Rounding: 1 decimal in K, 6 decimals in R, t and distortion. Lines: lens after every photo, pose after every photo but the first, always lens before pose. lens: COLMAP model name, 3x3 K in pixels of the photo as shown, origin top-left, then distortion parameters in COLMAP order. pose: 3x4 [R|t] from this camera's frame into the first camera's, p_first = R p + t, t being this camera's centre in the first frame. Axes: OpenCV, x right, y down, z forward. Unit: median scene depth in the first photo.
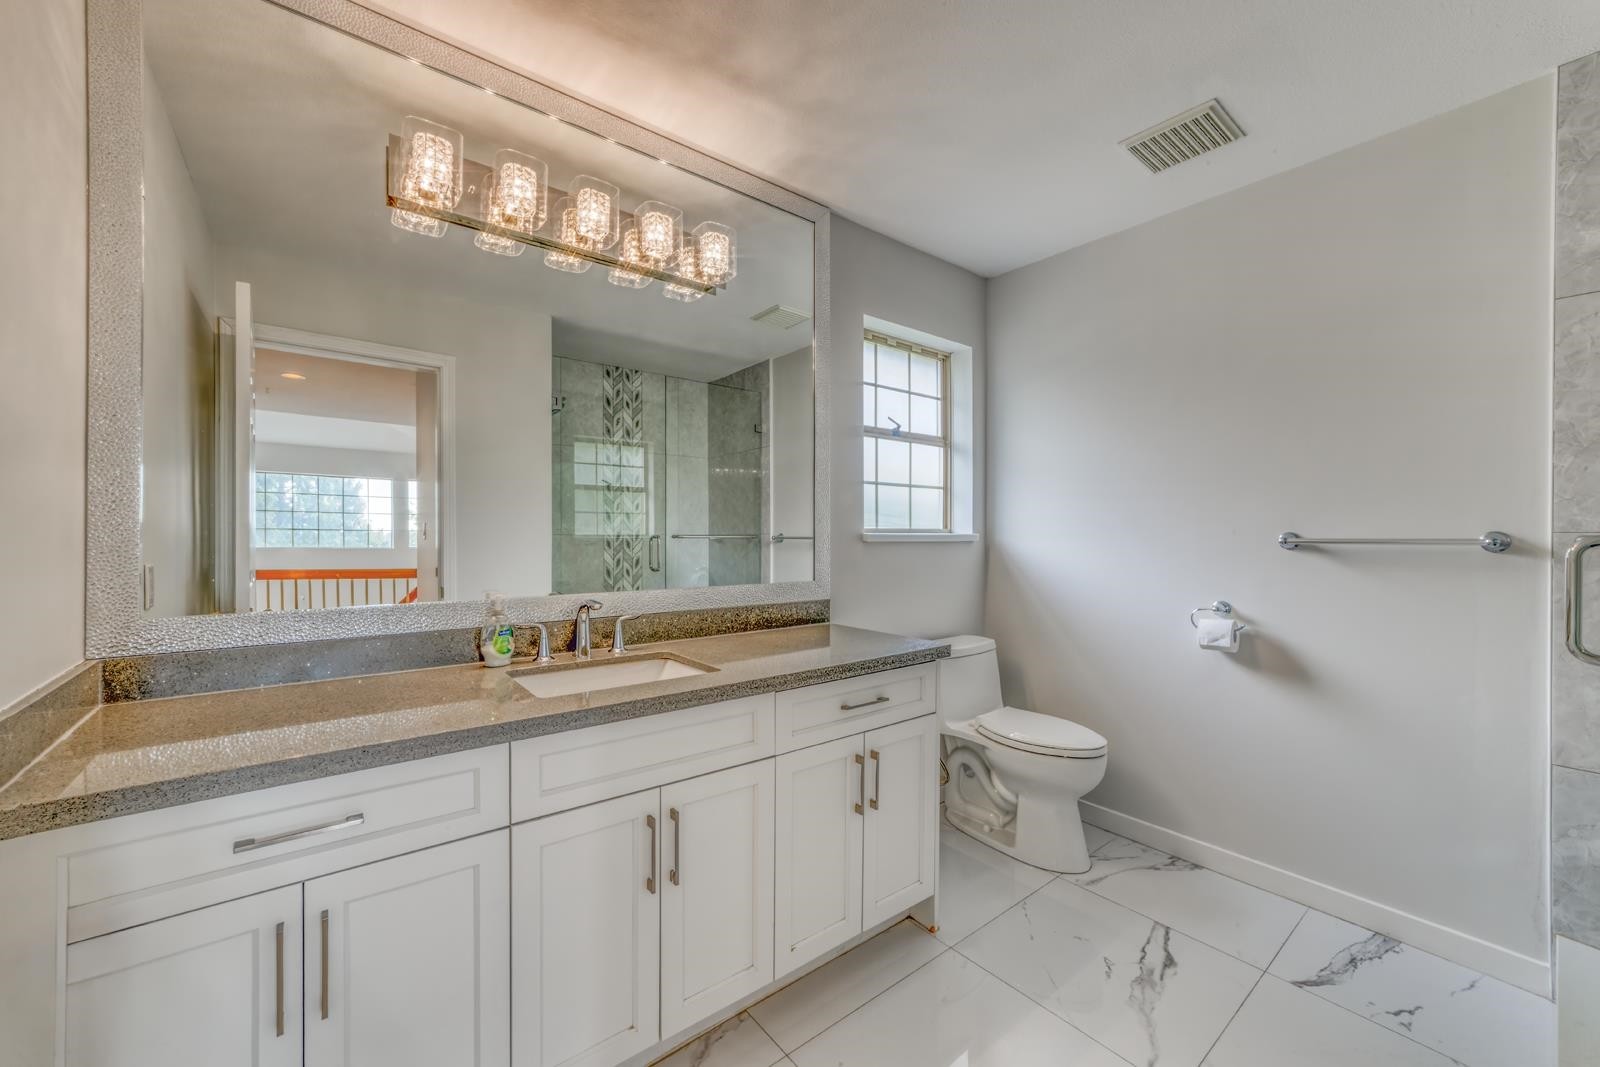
lens RADIAL K [[631.9, 0, 799.1], [0, 631.9, 533.1], [0, 0, 1]] dist [-0.009325, 0.001715]
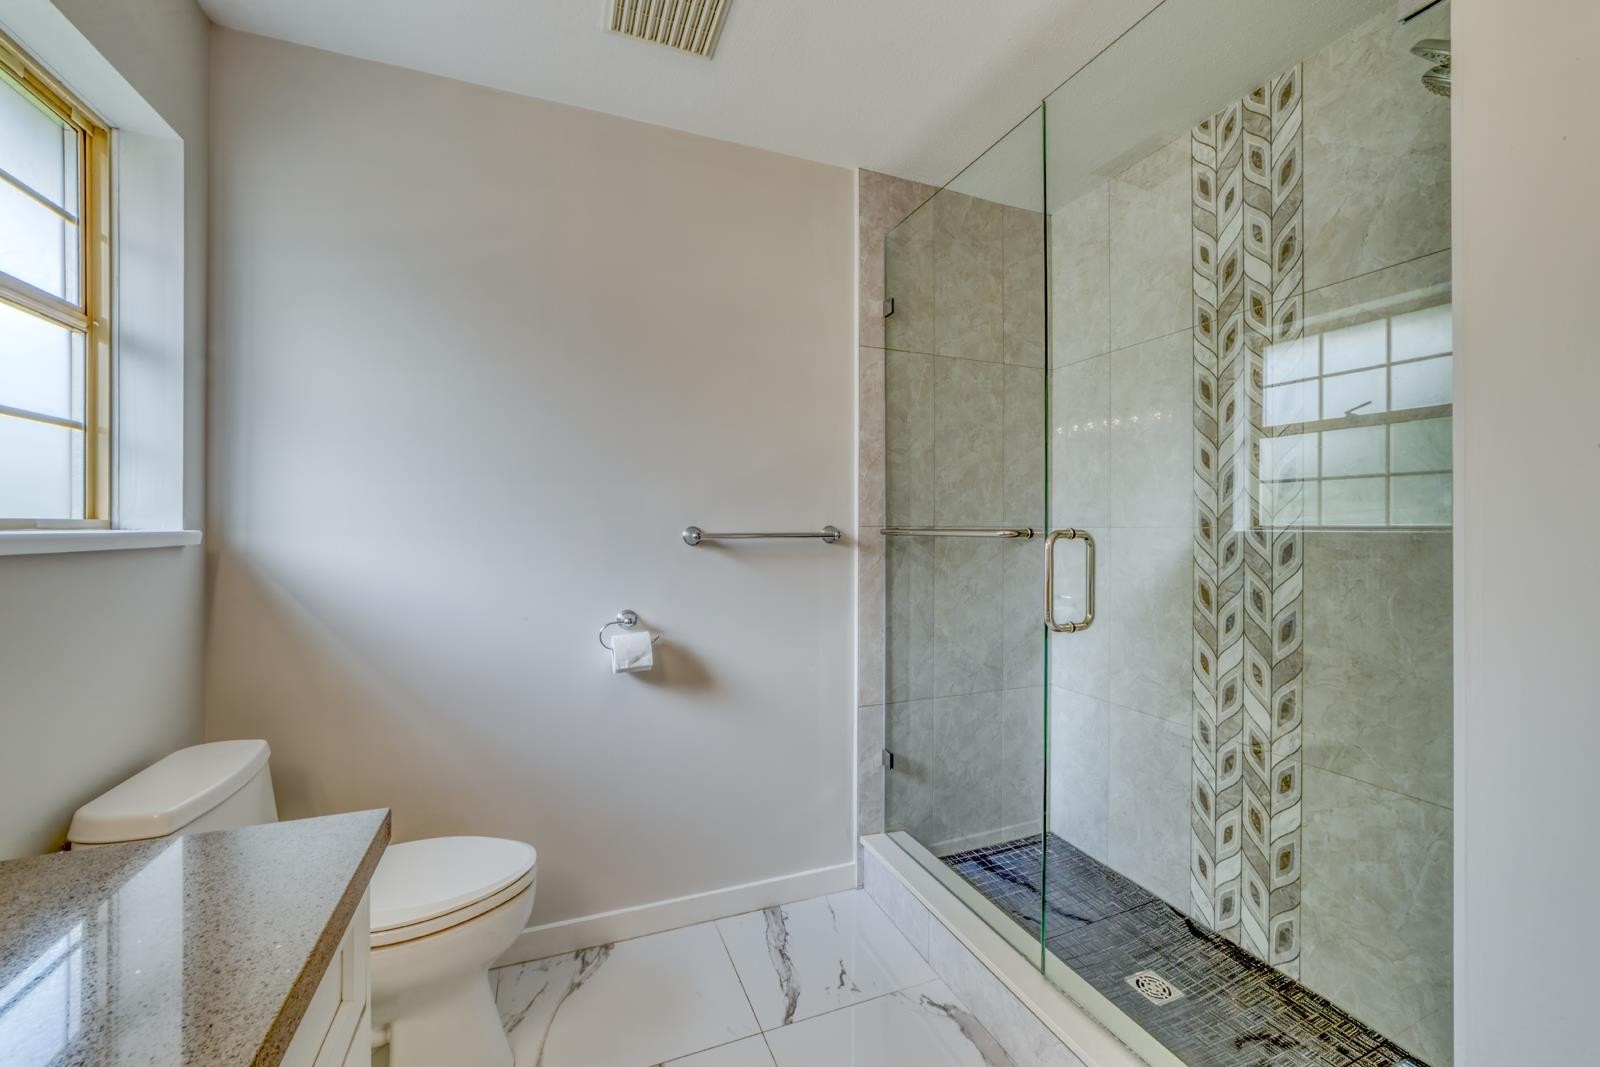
lens RADIAL K [[631.9, 0, 799.8], [0, 631.9, 529.1], [0, 0, 1]] dist [-0.009325, 0.001715]
pose [[0.293992, -0.007383, 0.955779, -0.053109], [0.000103, 0.999970, 0.007692, -0.004969], [-0.955808, -0.002163, 0.293984, 0.536569]]
